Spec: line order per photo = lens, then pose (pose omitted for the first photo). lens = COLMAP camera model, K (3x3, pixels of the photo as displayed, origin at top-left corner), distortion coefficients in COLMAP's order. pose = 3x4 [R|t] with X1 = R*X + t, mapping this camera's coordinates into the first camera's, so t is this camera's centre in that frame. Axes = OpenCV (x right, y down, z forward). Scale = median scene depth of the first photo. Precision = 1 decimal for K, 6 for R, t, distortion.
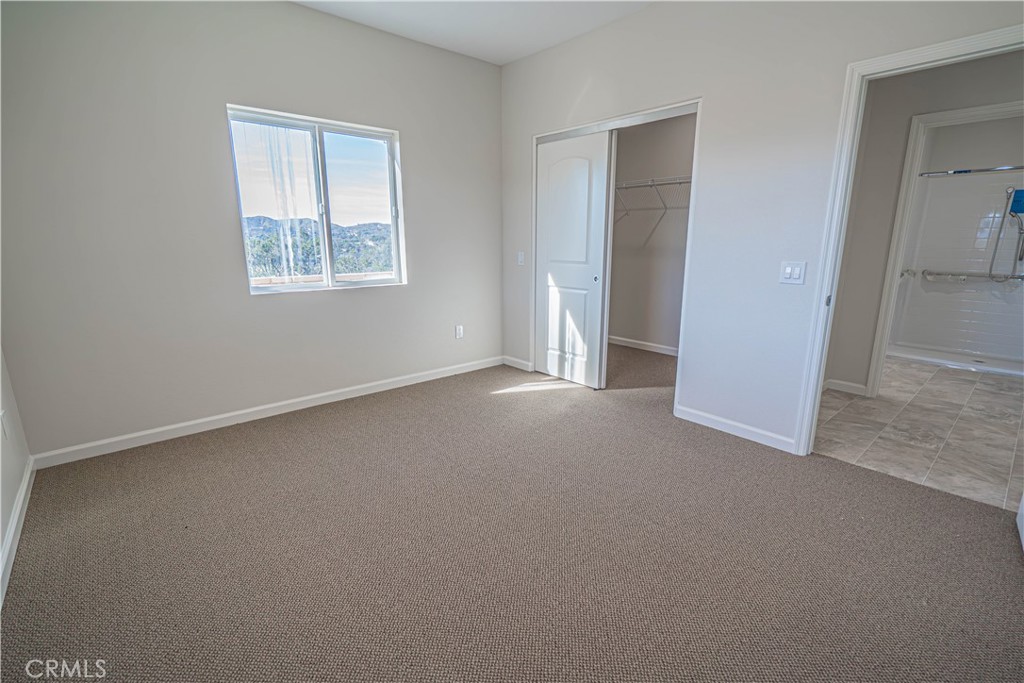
lens RADIAL K [[460.8, 0, 514.8], [0, 460.8, 346.7], [0, 0, 1]] dist [-0.004952, 0.004944]
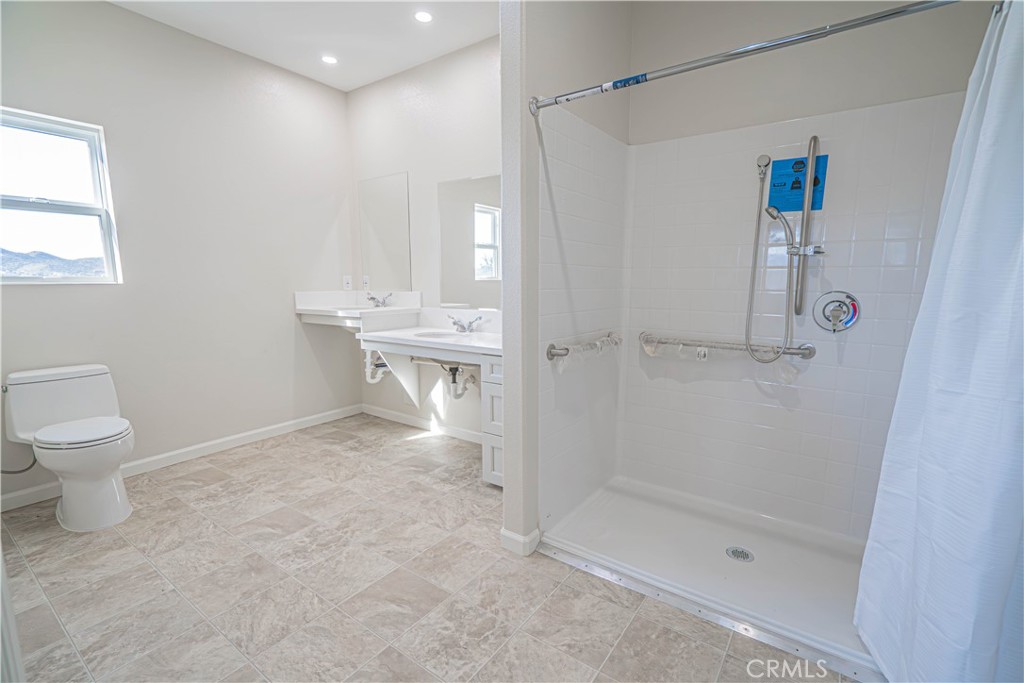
lens RADIAL K [[460.8, 0, 513.1], [0, 460.8, 343.3], [0, 0, 1]] dist [-0.004952, 0.004944]
pose [[0.975893, -0.028935, 0.216323, 0.122459], [0.046655, 0.995918, -0.077264, -0.023139], [-0.213205, 0.085494, 0.973260, 0.105274]]
